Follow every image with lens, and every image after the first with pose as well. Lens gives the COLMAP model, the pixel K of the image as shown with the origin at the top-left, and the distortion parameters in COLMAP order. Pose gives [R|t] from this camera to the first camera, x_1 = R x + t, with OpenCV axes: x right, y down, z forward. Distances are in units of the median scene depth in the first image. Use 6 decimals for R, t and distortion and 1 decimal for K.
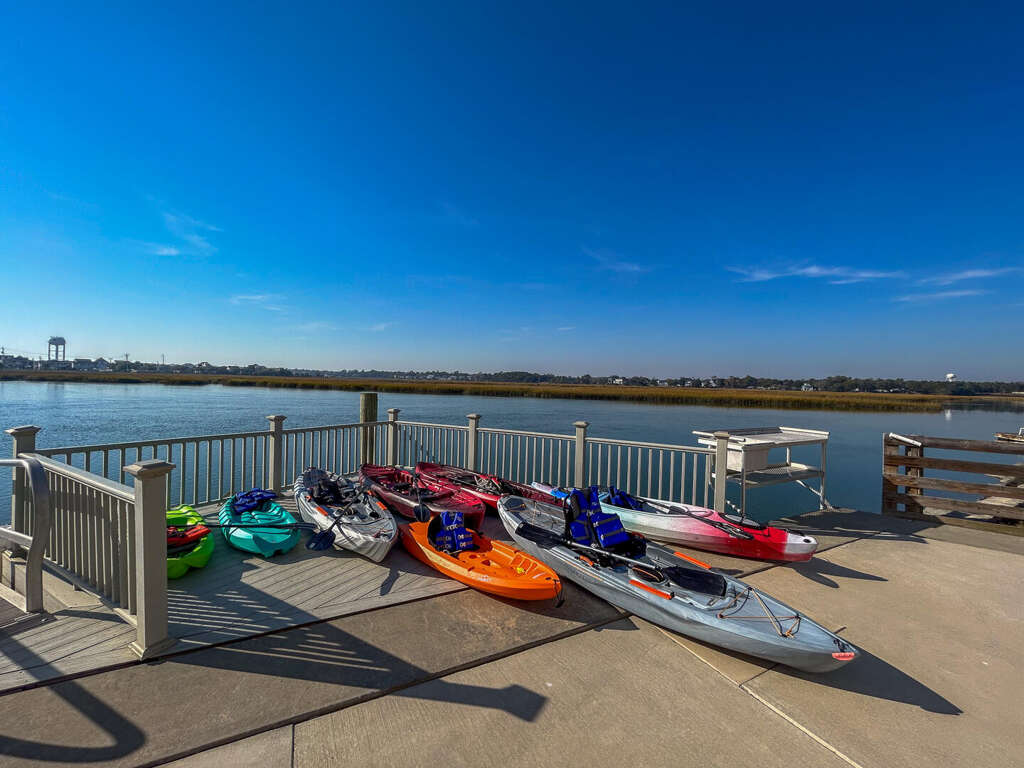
lens RADIAL K [[414.4, 0, 509.8], [0, 414.4, 386.3], [0, 0, 1]] dist [-0.001877, 0.000138]
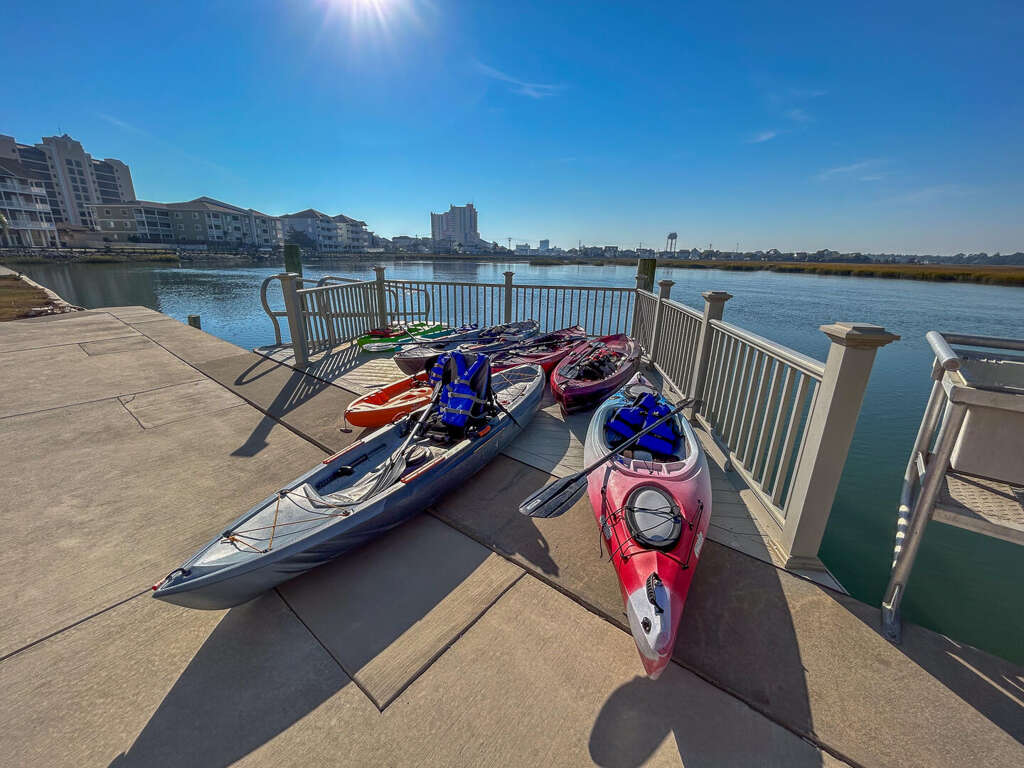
lens RADIAL K [[418.0, 0, 511.6], [0, 418.0, 381.3], [0, 0, 1]] dist [-0.001351, 0.000428]
pose [[0.376162, 0.246606, -0.893134, 0.753880], [-0.018264, 0.965717, 0.258955, 0.077095], [0.926374, -0.081097, 0.367770, 0.633779]]
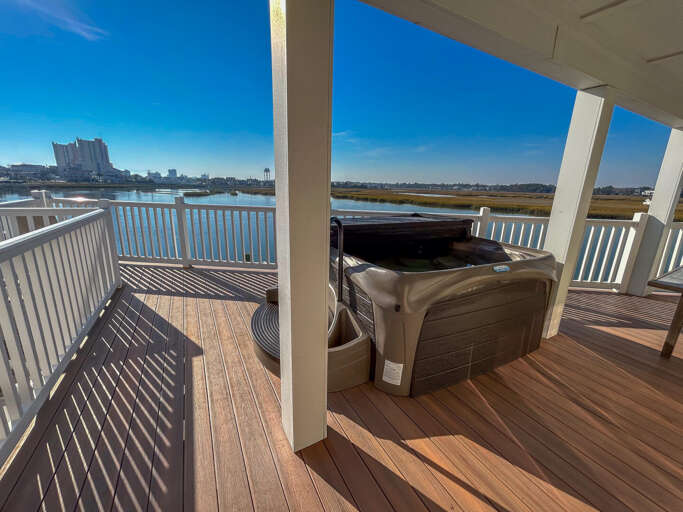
lens RADIAL K [[277.9, 0, 340.4], [0, 277.9, 253.8], [0, 0, 1]] dist [-0.000035, 0.000077]
pose [[0.837096, 0.125362, -0.532498, 0.777607], [-0.008733, 0.976328, 0.216121, -0.564459], [0.546986, -0.176264, 0.818375, -1.160171]]
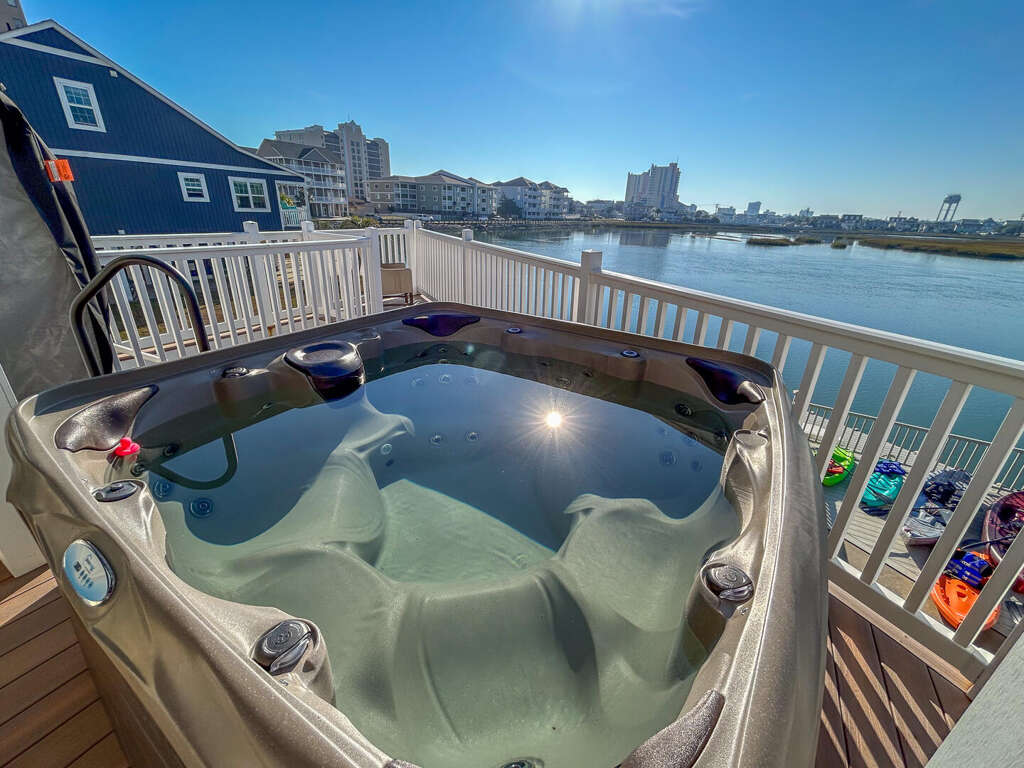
lens RADIAL K [[415.0, 0, 509.2], [0, 415.0, 384.5], [0, 0, 1]] dist [-0.003051, 0.000765]
pose [[-0.034204, 0.358577, -0.932873, 0.827406], [-0.045538, 0.931891, 0.359869, -0.557149], [0.998377, 0.054790, -0.015546, -0.479952]]
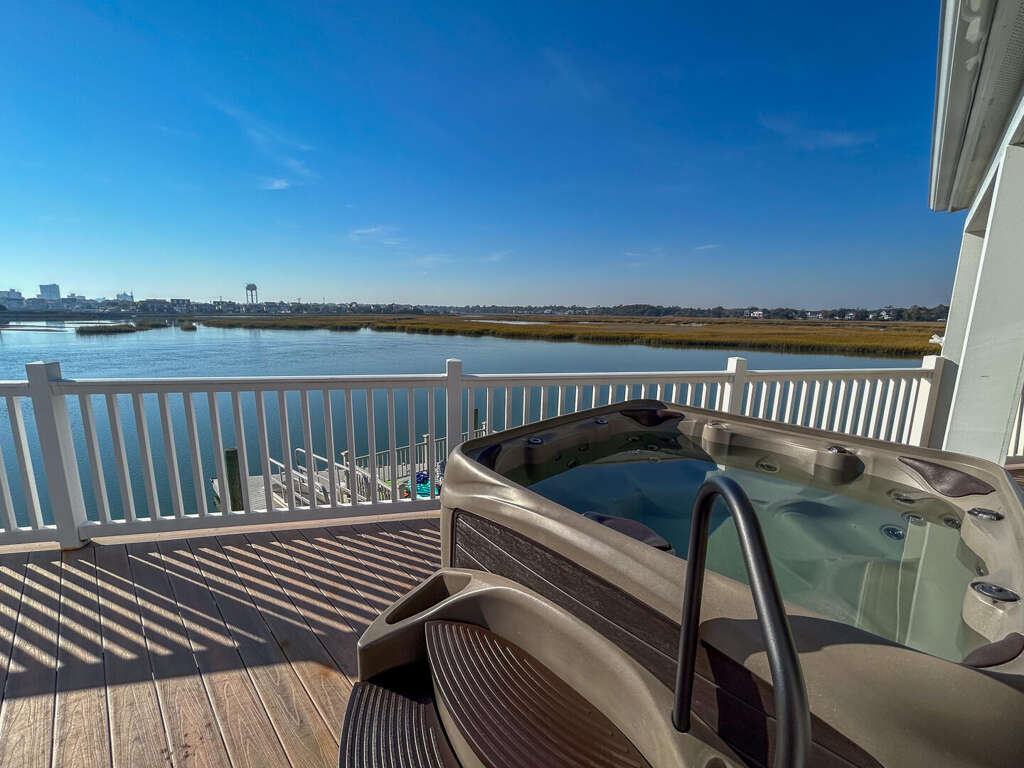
lens RADIAL K [[415.6, 0, 509.5], [0, 415.6, 382.5], [0, 0, 1]] dist [0.000899, 0.000576]
pose [[0.960354, 0.031589, -0.276988, 0.473433], [0.010922, 0.988534, 0.150604, -0.595388], [0.278570, -0.147658, 0.948997, -0.971785]]
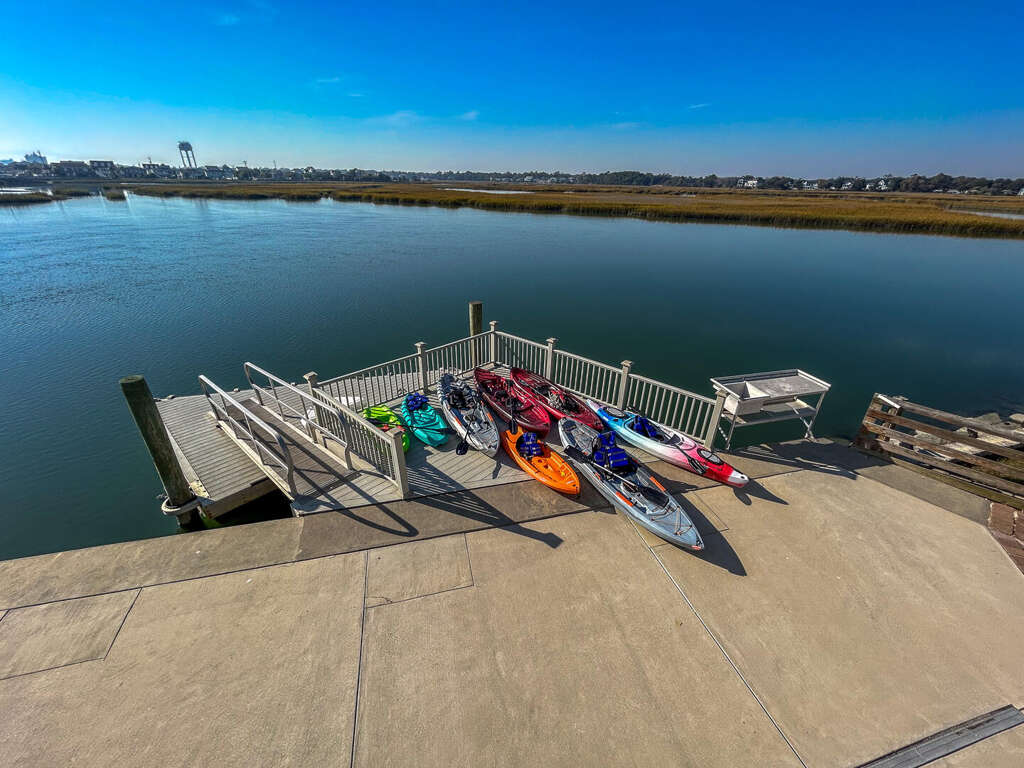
lens RADIAL K [[415.1, 0, 509.8], [0, 415.1, 381.4], [0, 0, 1]] dist [-0.000887, 0.000342]
pose [[0.973674, 0.089773, -0.209525, 0.106972], [0.007143, 0.906715, 0.421684, -0.537180], [0.227835, -0.412079, 0.882203, -0.400892]]
